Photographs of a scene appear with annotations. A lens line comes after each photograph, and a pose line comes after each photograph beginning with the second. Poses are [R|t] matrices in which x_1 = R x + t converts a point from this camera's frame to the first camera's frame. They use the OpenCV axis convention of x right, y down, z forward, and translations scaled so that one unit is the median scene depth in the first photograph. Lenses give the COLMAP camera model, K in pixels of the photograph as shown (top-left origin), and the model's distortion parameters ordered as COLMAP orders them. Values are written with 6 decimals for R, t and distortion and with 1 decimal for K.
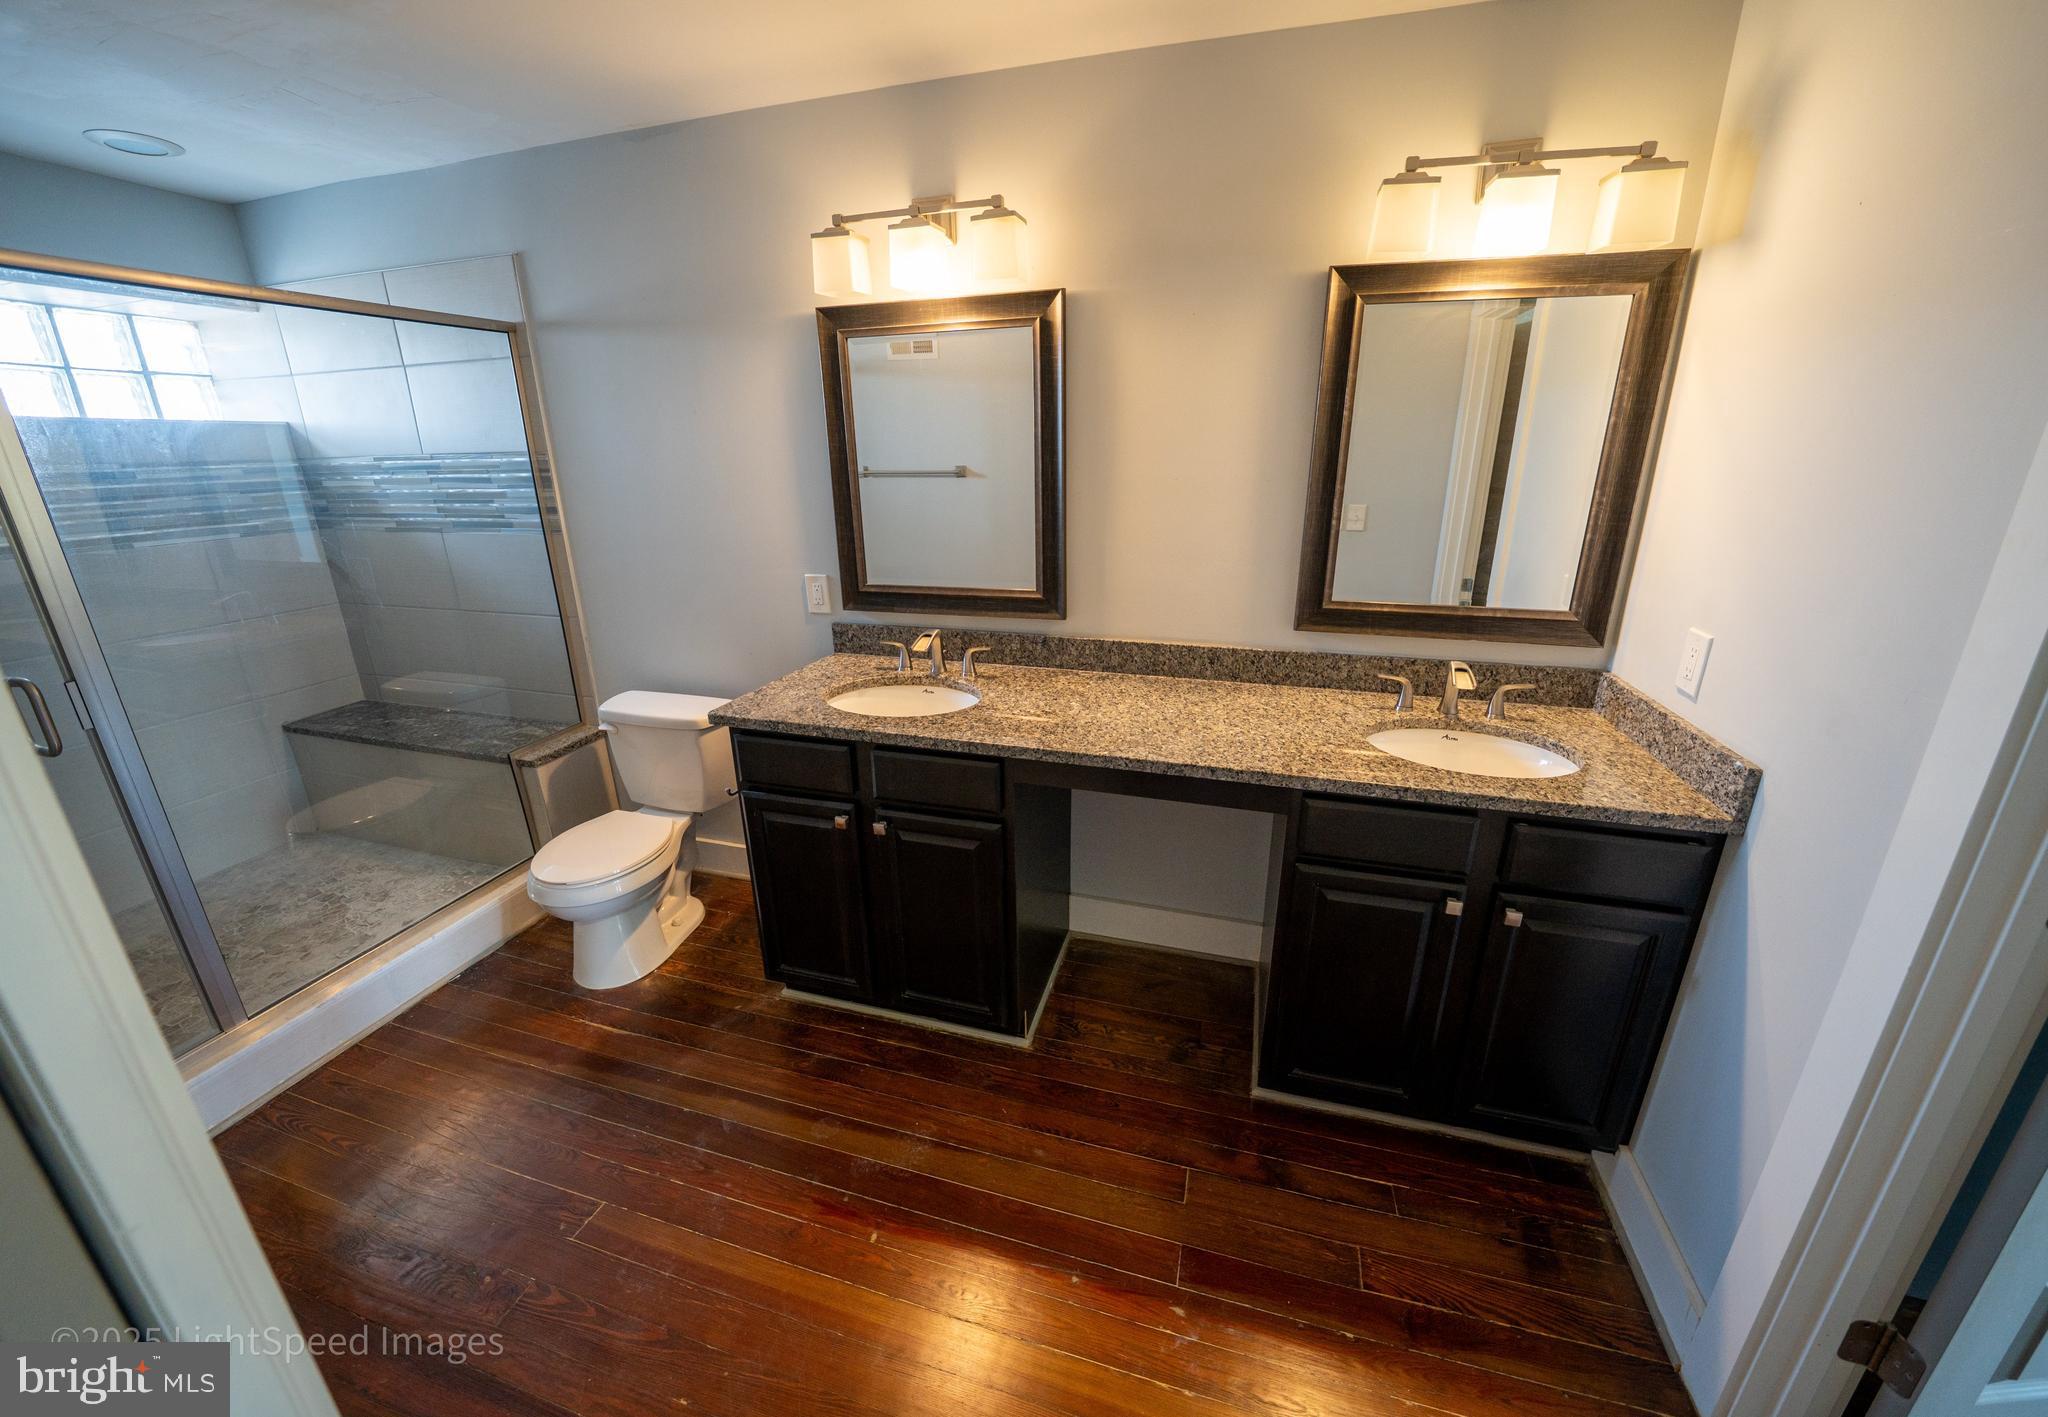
lens RADIAL K [[760.5, 0, 1024.0], [0, 760.5, 708.5], [0, 0, 1]] dist [-0.022310, -0.000015]
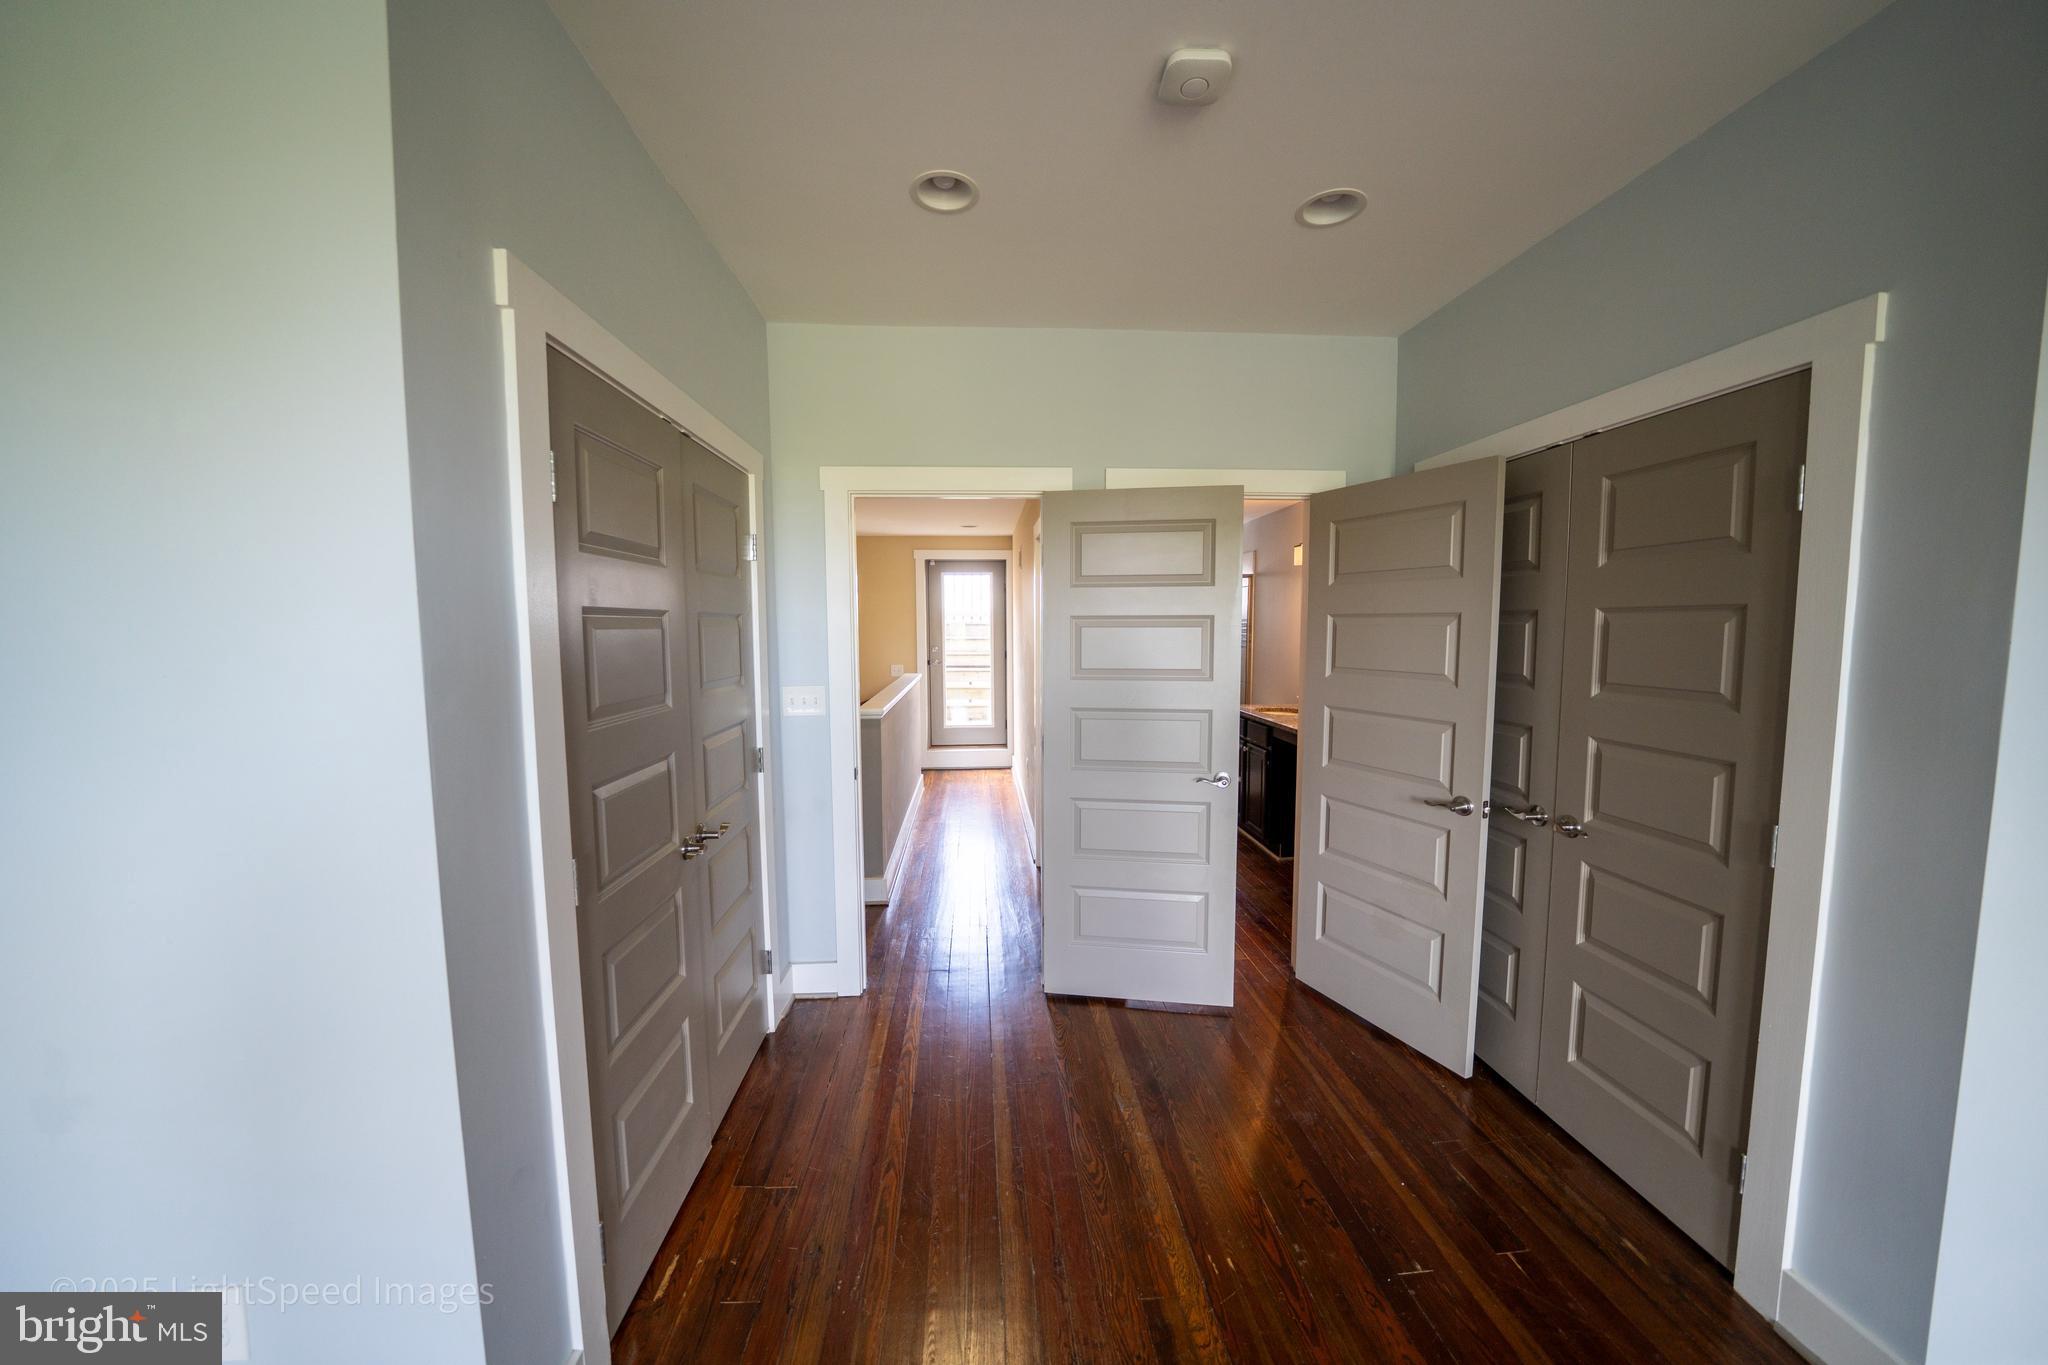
lens RADIAL K [[715.2, 0, 1024.0], [0, 715.2, 682.5], [0, 0, 1]] dist [-0.032288, 0.004845]
pose [[0.349588, 0.082705, -0.933246, 1.740809], [-0.289656, 0.956837, -0.023708, 0.188232], [0.891004, 0.278608, 0.358454, -0.655499]]
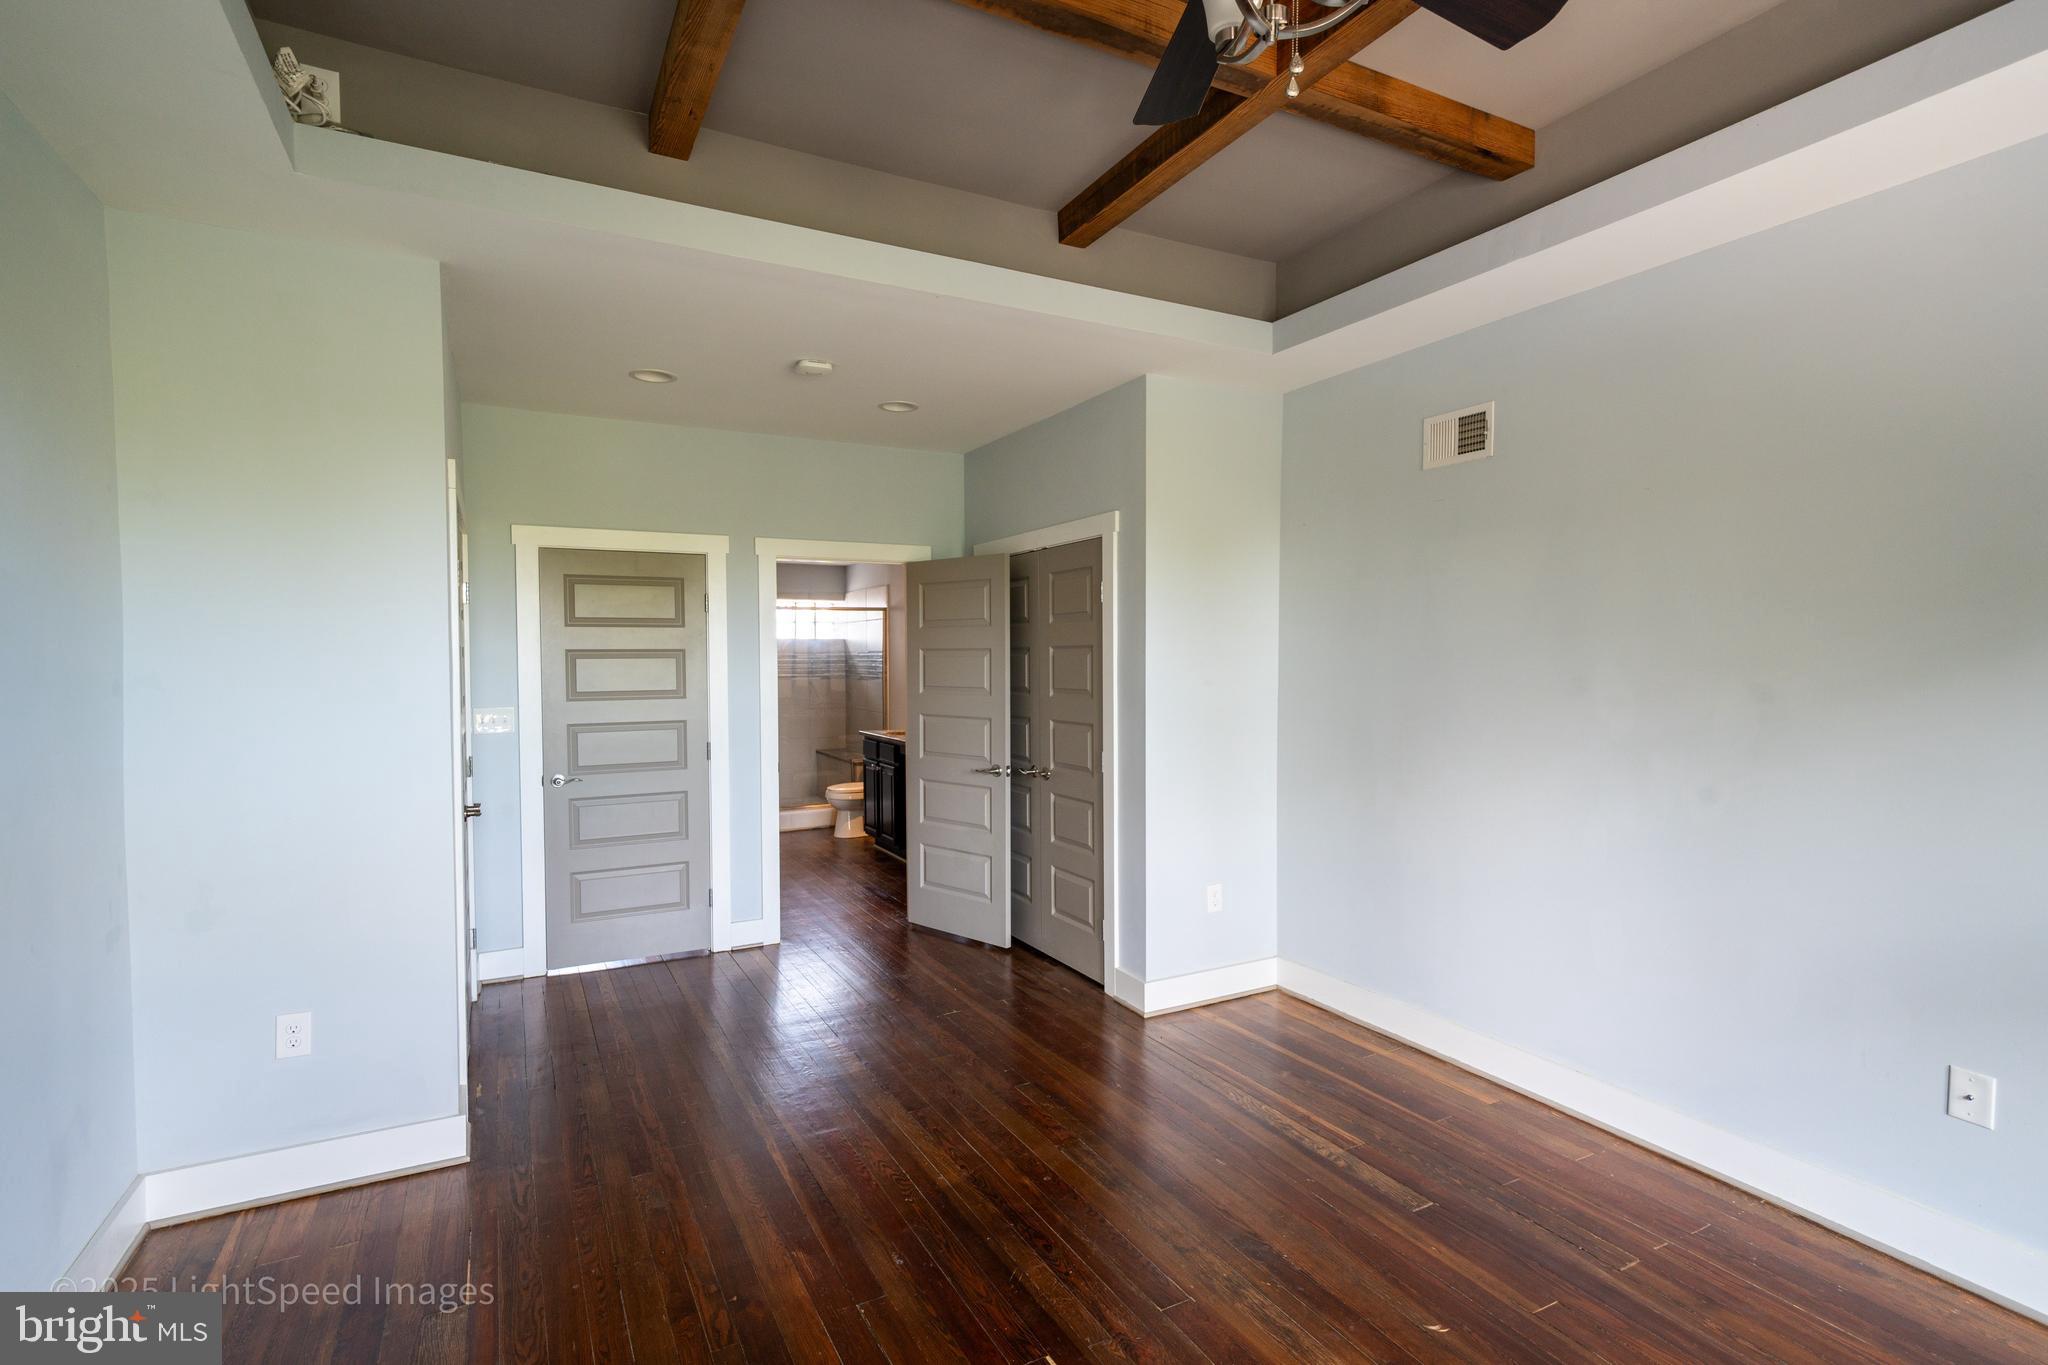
lens RADIAL K [[980.4, 0, 1024.0], [0, 980.4, 682.5], [0, 0, 1]] dist [-0.025067, 0.000078]
pose [[0.698648, 0.026421, -0.714978, 2.740188], [-0.224404, 0.956984, -0.183915, 0.370551], [0.679363, 0.288936, 0.674523, -1.241406]]
